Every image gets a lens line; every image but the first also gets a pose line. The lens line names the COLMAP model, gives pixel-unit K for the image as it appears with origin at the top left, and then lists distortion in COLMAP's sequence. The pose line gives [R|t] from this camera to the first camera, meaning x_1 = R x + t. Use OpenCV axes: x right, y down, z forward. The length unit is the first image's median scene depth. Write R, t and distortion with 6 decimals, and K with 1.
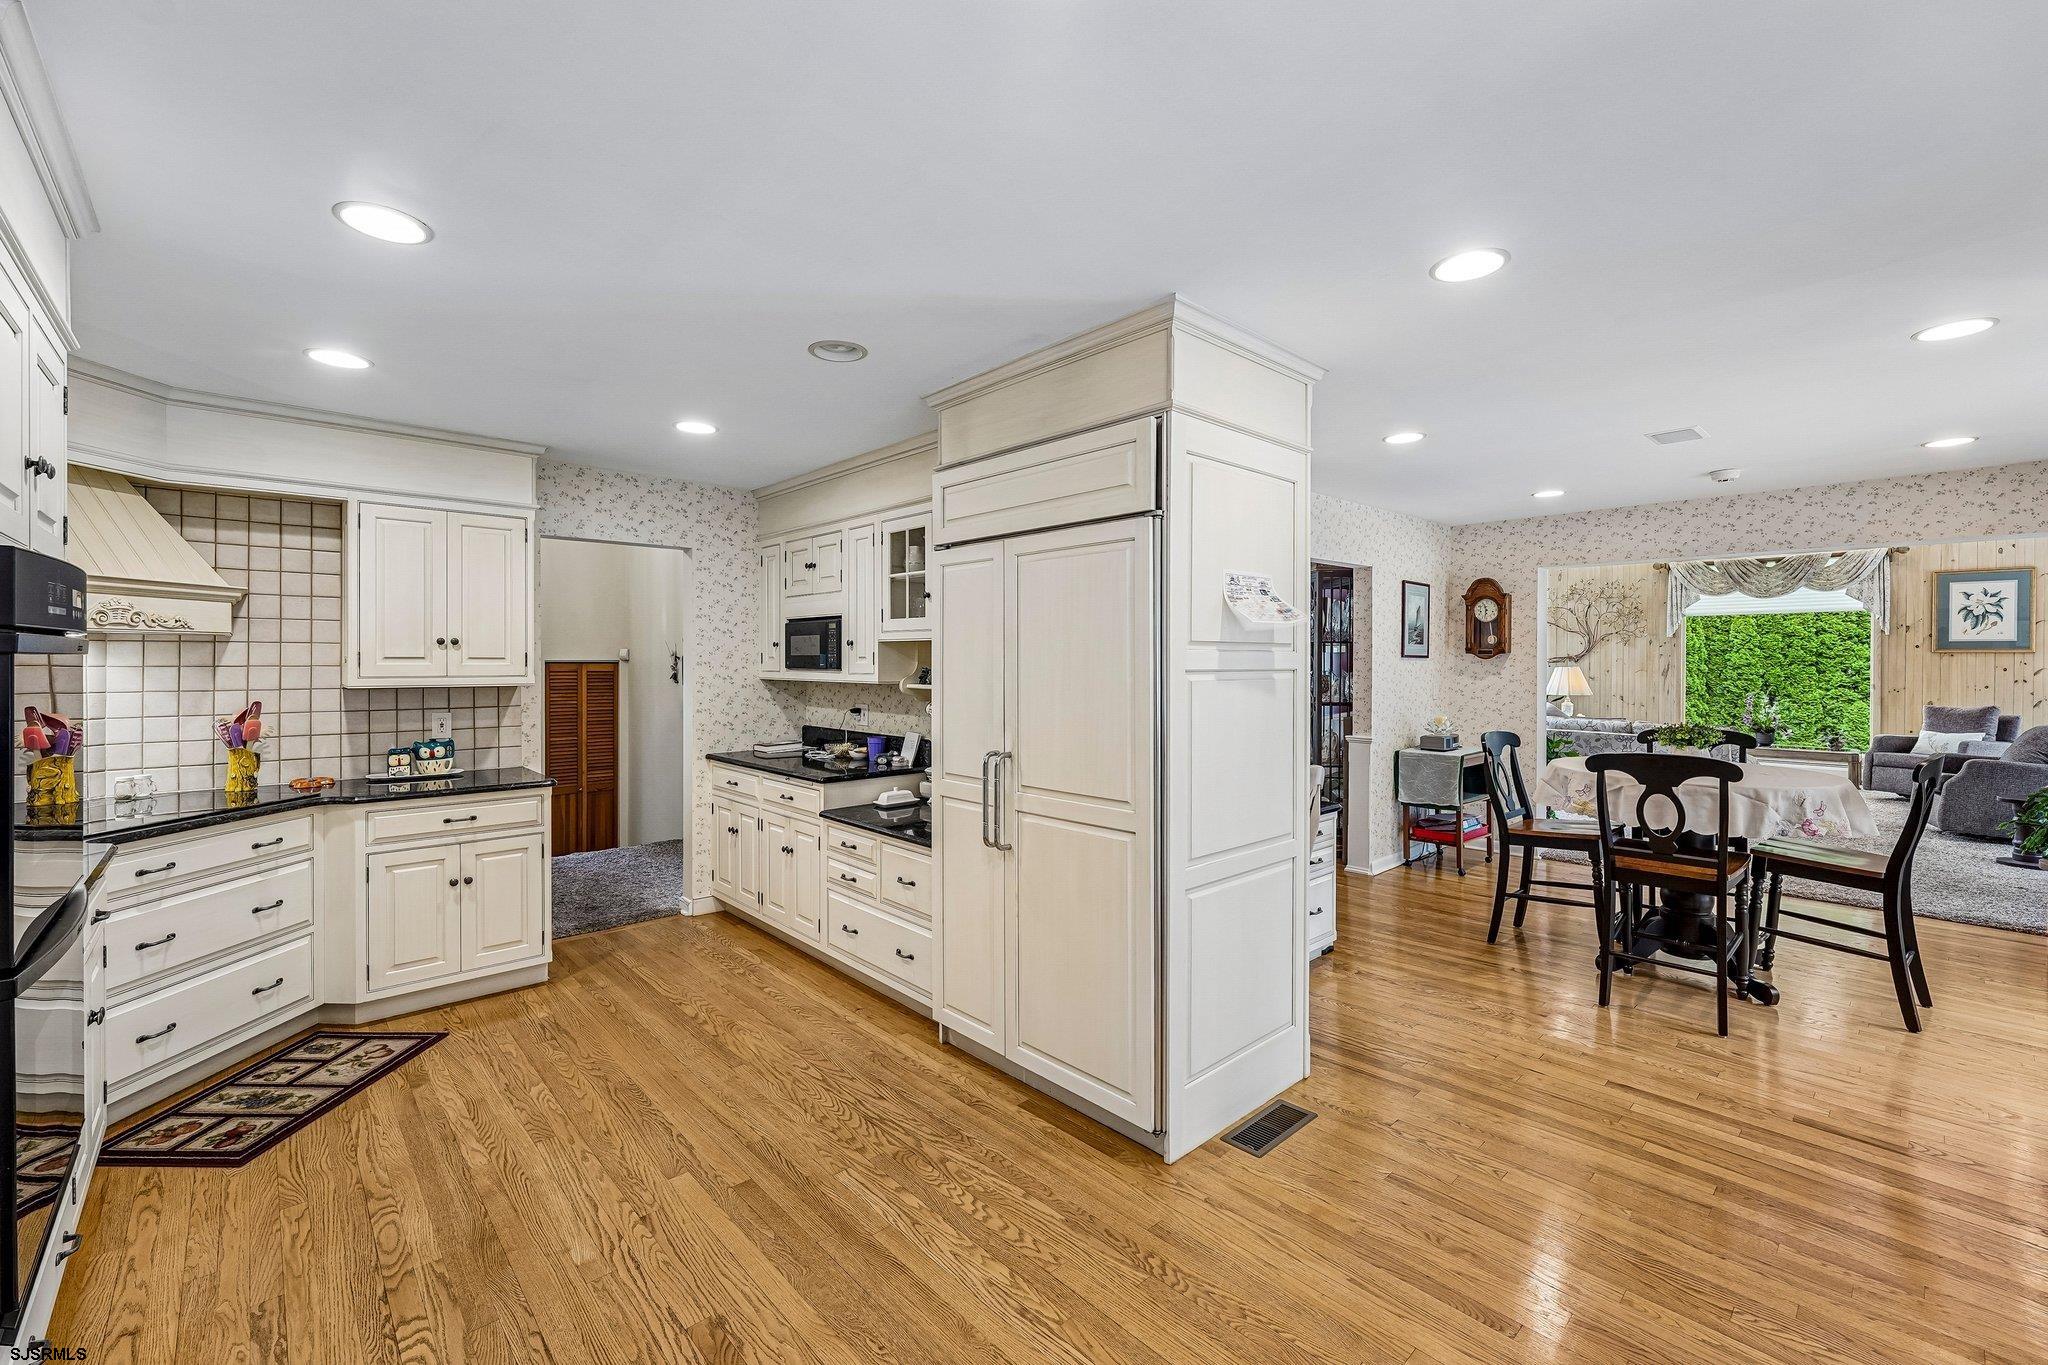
lens RADIAL K [[851.1, 0, 1045.8], [0, 851.1, 662.3], [0, 0, 1]] dist [-0.004315, -0.000423]
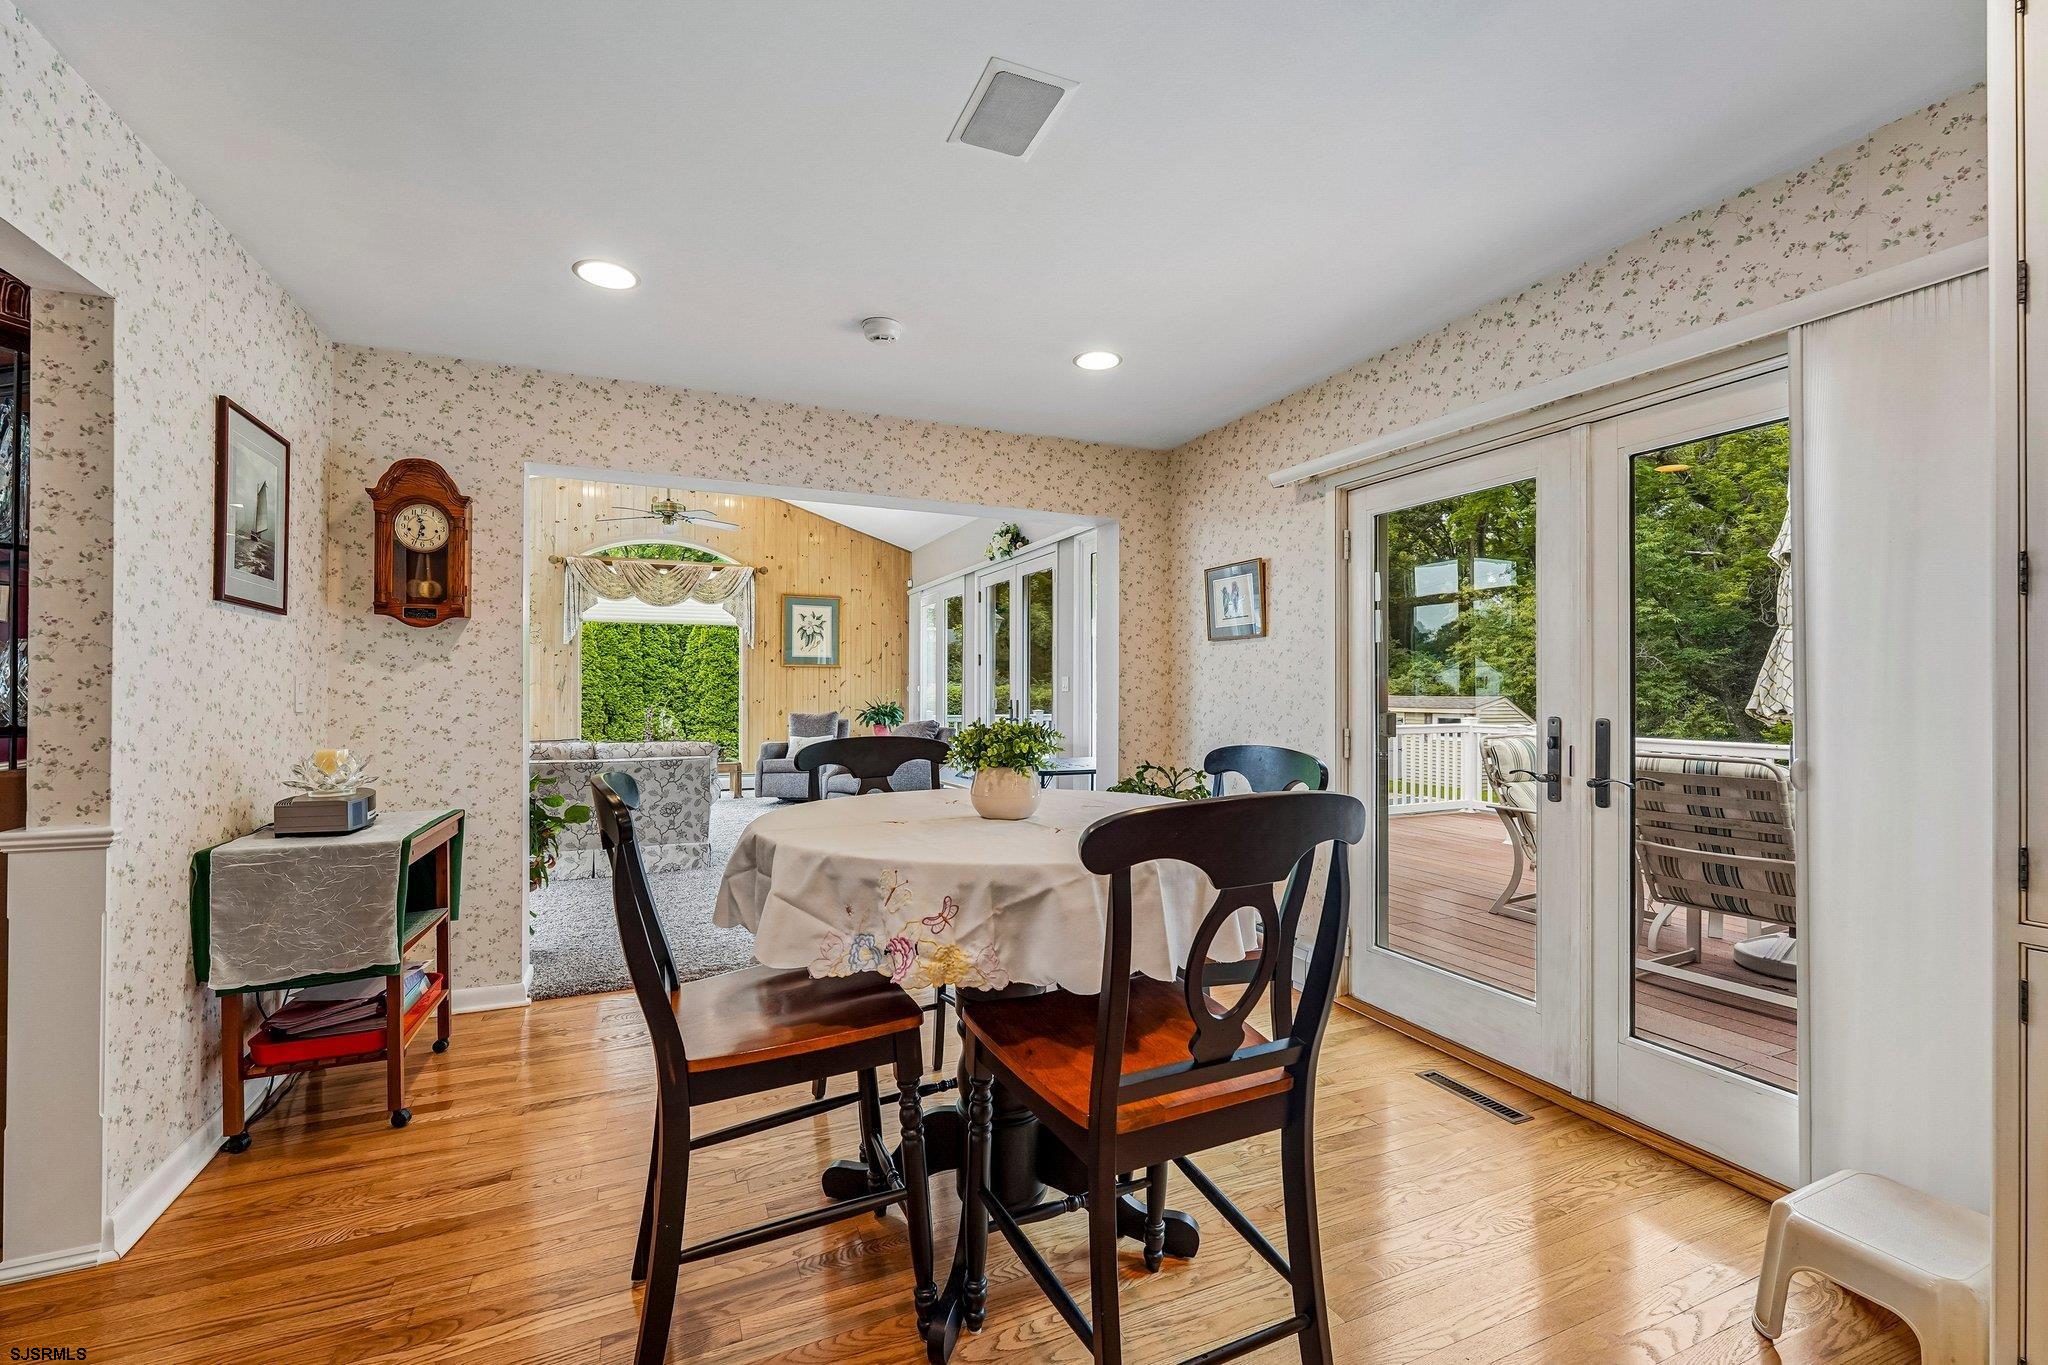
lens RADIAL K [[851.1, 0, 1012.5], [0, 851.1, 687.3], [0, 0, 1]] dist [-0.004315, -0.000423]
pose [[0.361309, 0.002719, 0.932442, 0.180116], [0.002395, 0.999990, -0.003845, 0.032091], [-0.932443, 0.003622, 0.361298, 0.490842]]
